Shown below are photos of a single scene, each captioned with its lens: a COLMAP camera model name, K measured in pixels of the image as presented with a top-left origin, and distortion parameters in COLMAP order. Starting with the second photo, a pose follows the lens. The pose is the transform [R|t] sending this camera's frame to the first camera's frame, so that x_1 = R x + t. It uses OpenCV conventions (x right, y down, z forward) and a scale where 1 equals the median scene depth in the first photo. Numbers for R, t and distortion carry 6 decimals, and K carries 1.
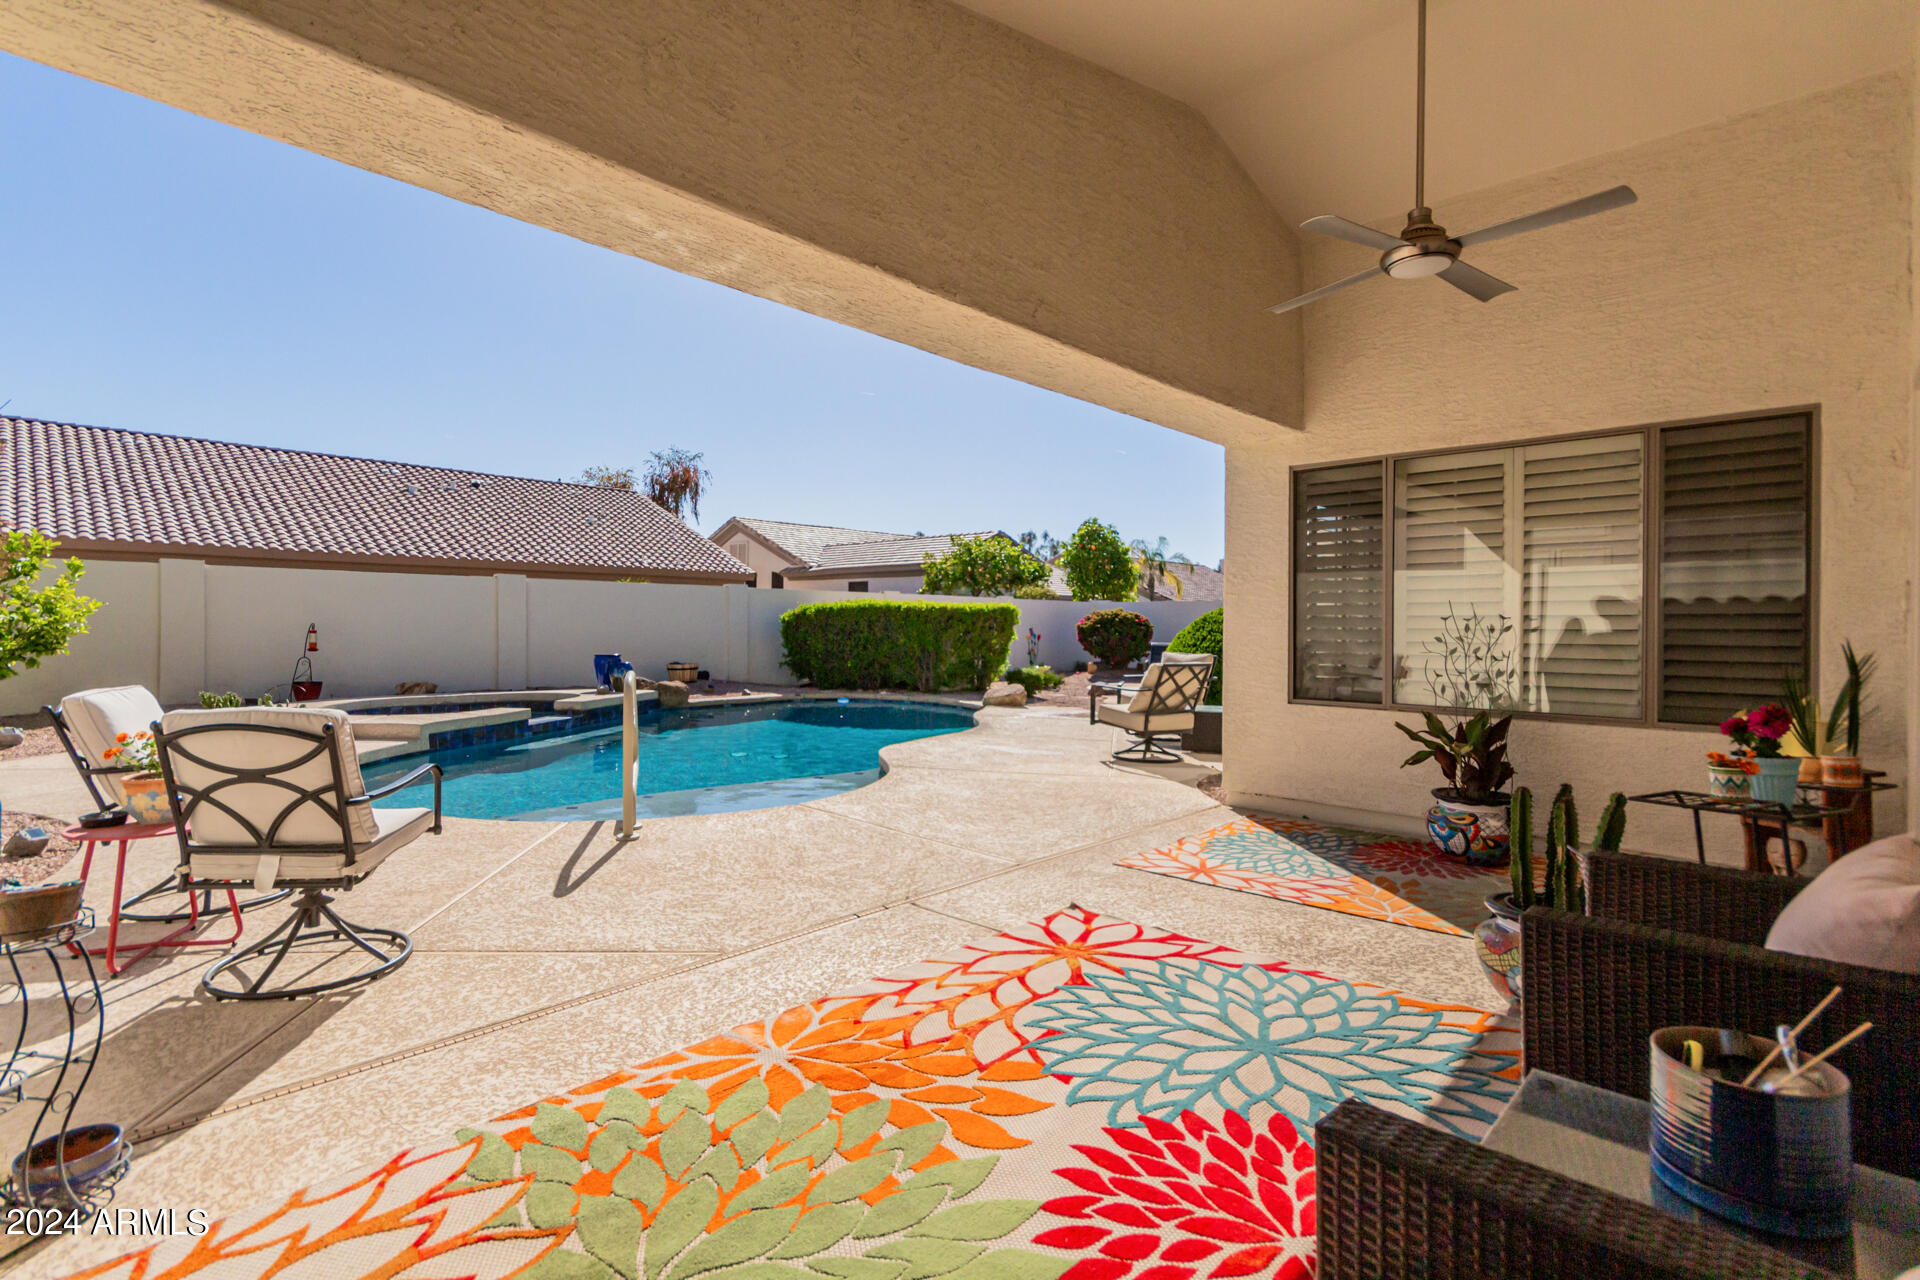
lens RADIAL K [[910.4, 0, 960.9], [0, 910.4, 637.5], [0, 0, 1]] dist [0.018619, 0.000199]
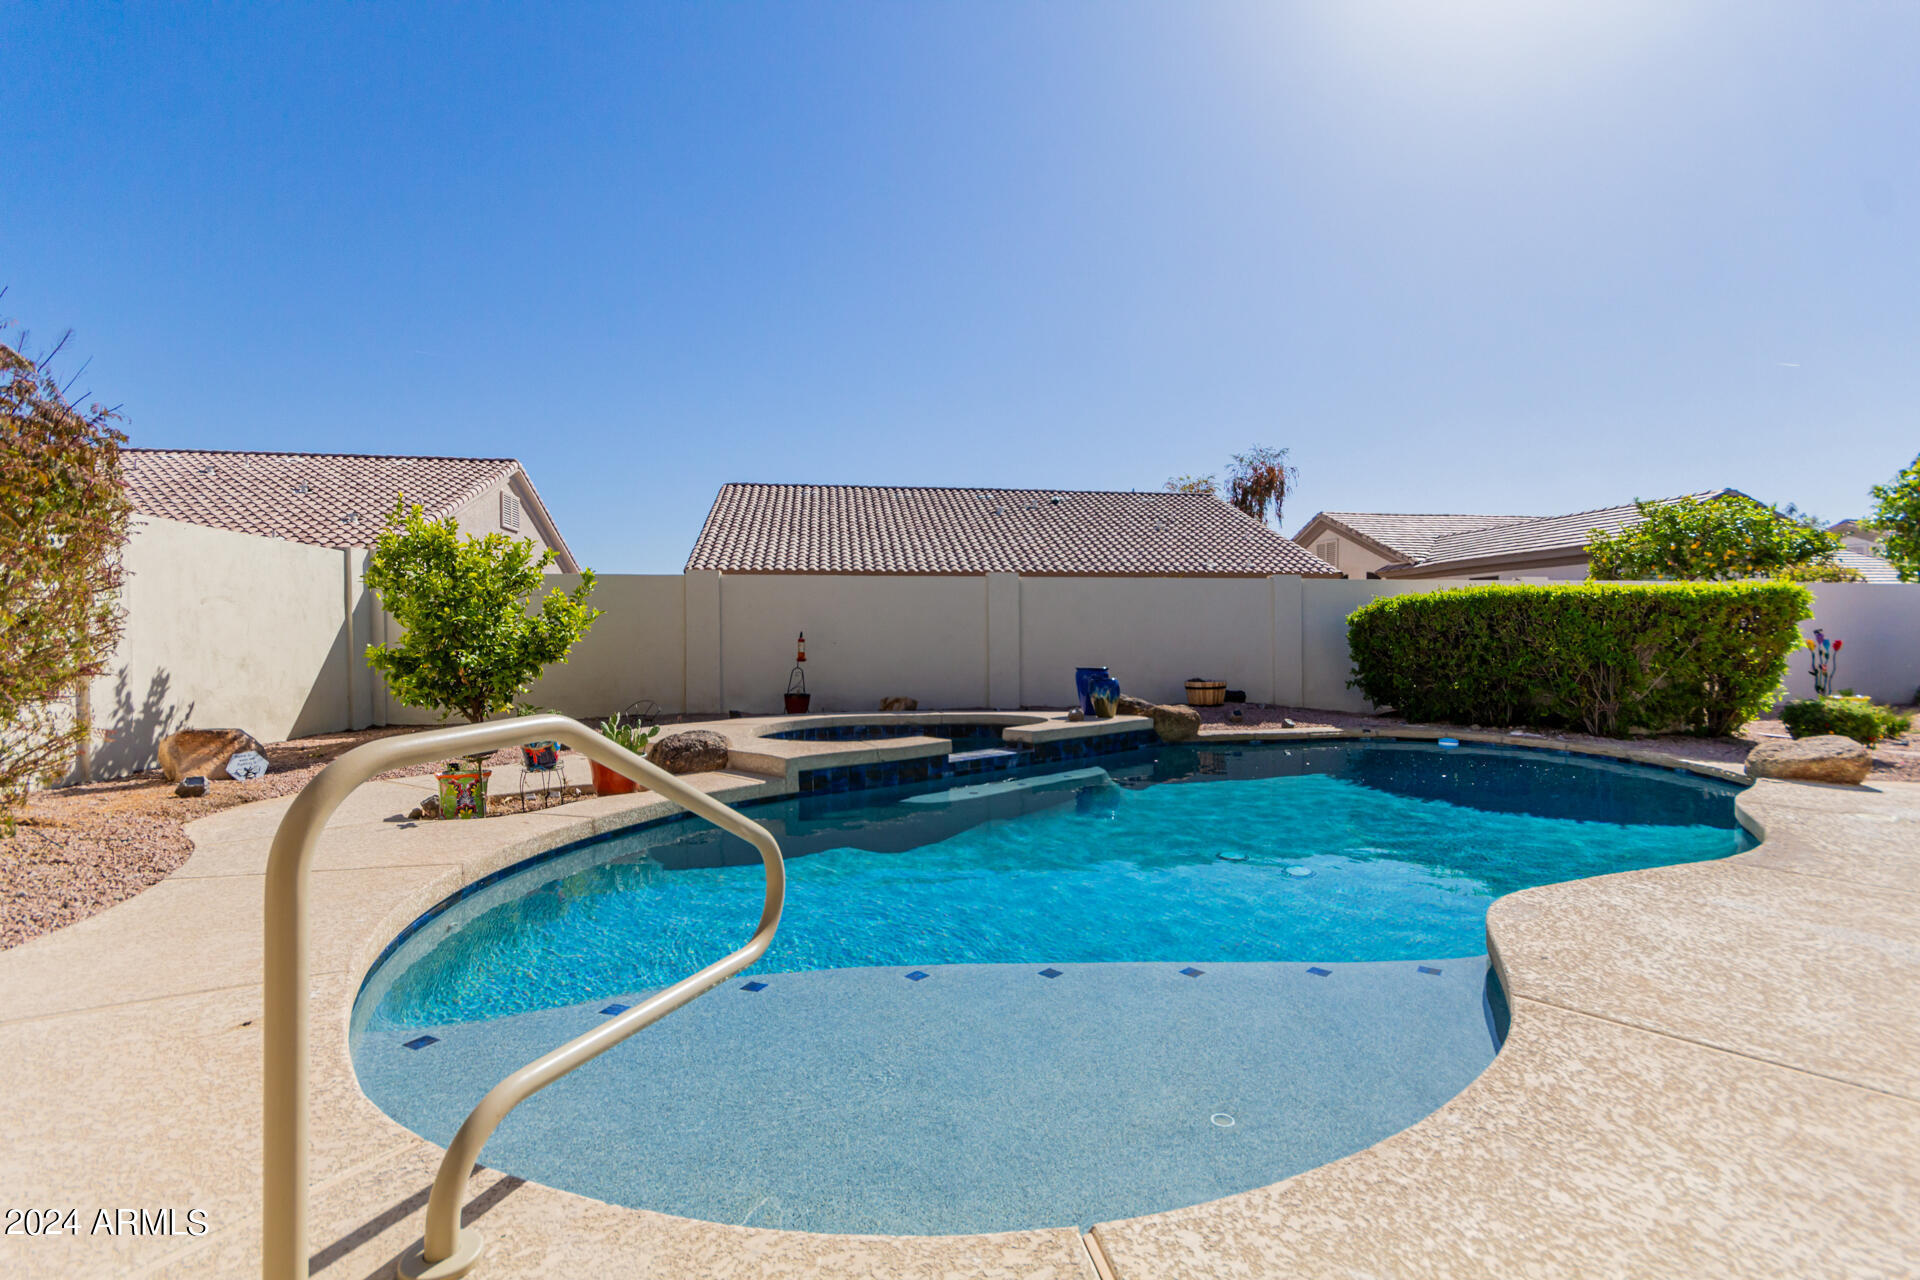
lens RADIAL K [[910.4, 0, 963.0], [0, 910.4, 647.2], [0, 0, 1]] dist [0.018619, 0.000199]
pose [[0.805067, -0.005325, -0.593160, -0.016976], [0.002051, 0.999979, -0.006194, 0.004662], [0.593181, 0.003770, 0.805060, 0.254923]]
